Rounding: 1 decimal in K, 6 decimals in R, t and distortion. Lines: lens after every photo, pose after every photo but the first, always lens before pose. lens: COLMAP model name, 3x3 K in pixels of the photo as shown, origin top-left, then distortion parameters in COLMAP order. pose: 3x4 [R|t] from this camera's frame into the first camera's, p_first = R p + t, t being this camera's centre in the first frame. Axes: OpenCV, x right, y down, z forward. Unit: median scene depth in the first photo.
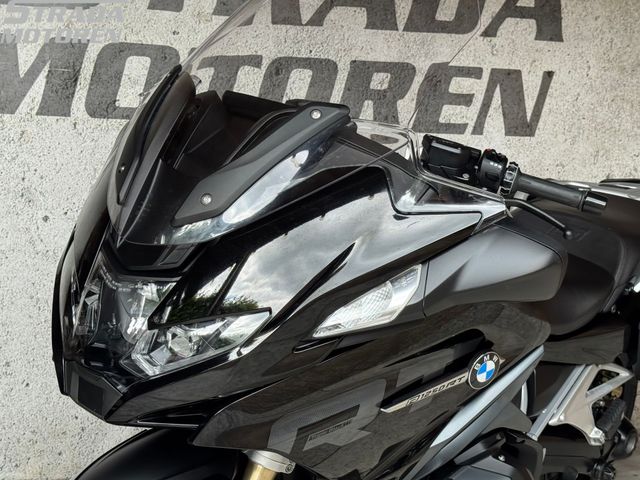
lens RADIAL K [[990.3, 0, 320.7], [0, 990.3, 238.6], [0, 0, 1]] dist [0.096911, 0.000000]
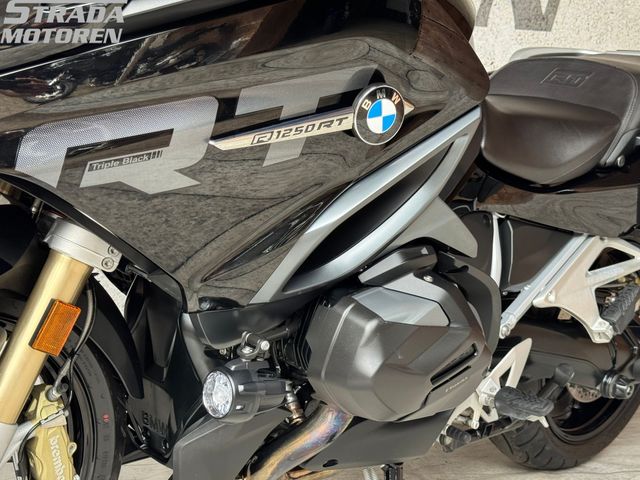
lens RADIAL K [[990.3, 0, 317.6], [0, 990.3, 240.6], [0, 0, 1]] dist [0.096911, 0.000000]
pose [[0.996855, 0.000151, -0.079243, 0.094414], [-0.004708, 0.998345, -0.057319, 0.139168], [0.079103, 0.057512, 0.995206, 0.167983]]
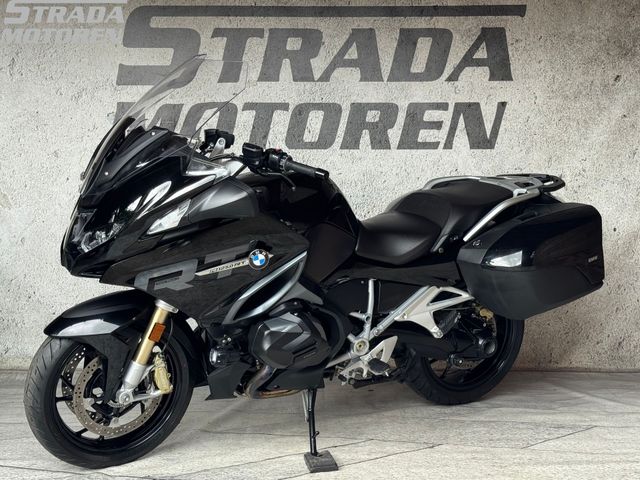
lens RADIAL K [[990.3, 0, 318.9], [0, 990.3, 241.9], [0, 0, 1]] dist [0.096911, 0.000000]
pose [[0.941575, -0.013931, -0.336516, 0.505066], [-0.000116, 0.999131, -0.041687, 0.096628], [0.336804, 0.039291, 0.940755, -0.437961]]
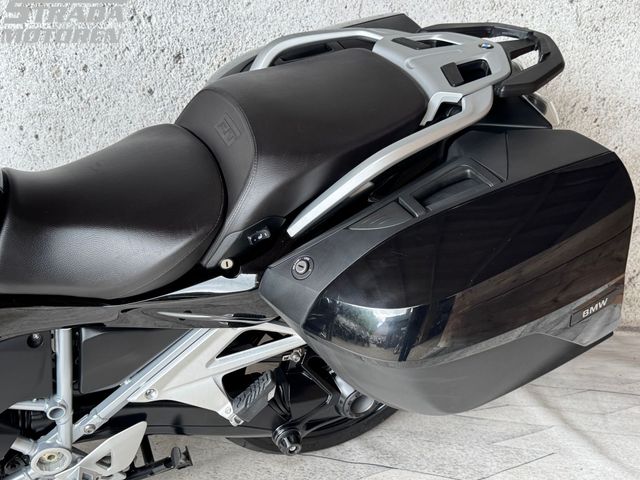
lens RADIAL K [[720.1, 0, 322.5], [0, 720.1, 239.3], [0, 0, 1]] dist [0.033646, 0.000000]
pose [[0.901291, 0.160974, -0.402196, 0.426402], [-0.016225, 0.940292, 0.339982, -0.086728], [0.432910, -0.299898, 0.850089, 0.488681]]
